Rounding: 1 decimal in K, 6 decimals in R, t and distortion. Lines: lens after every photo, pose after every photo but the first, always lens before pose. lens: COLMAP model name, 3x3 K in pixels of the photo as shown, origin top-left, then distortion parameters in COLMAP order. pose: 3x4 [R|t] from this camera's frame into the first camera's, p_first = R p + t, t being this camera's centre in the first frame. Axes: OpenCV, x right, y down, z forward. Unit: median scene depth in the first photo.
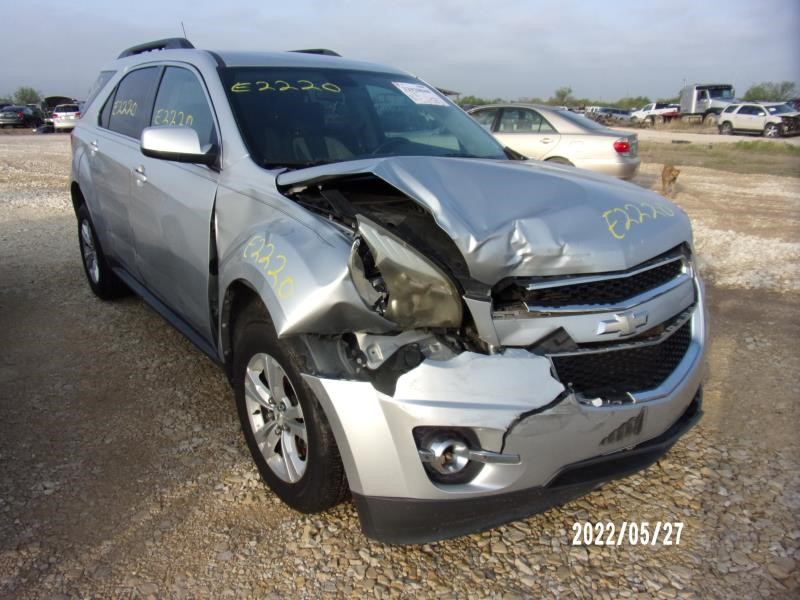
lens RADIAL K [[560.9, 0, 398.1], [0, 560.9, 293.7], [0, 0, 1]] dist [0.007381, 0.001290]
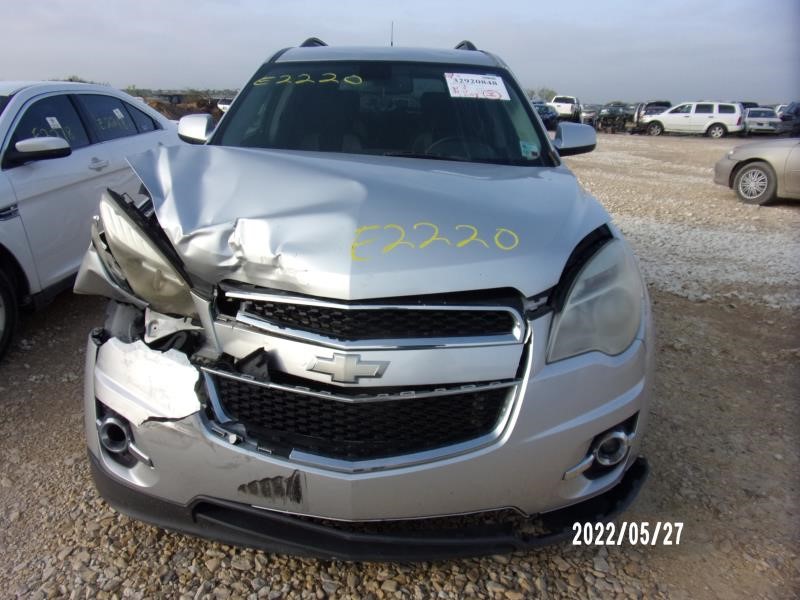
lens RADIAL K [[560.9, 0, 398.7], [0, 560.9, 306.9], [0, 0, 1]] dist [0.007381, 0.001290]
pose [[0.784339, 0.210645, -0.583473, 0.924873], [-0.201845, 0.976059, 0.081044, -0.112327], [0.586575, 0.054205, 0.808079, 0.411118]]
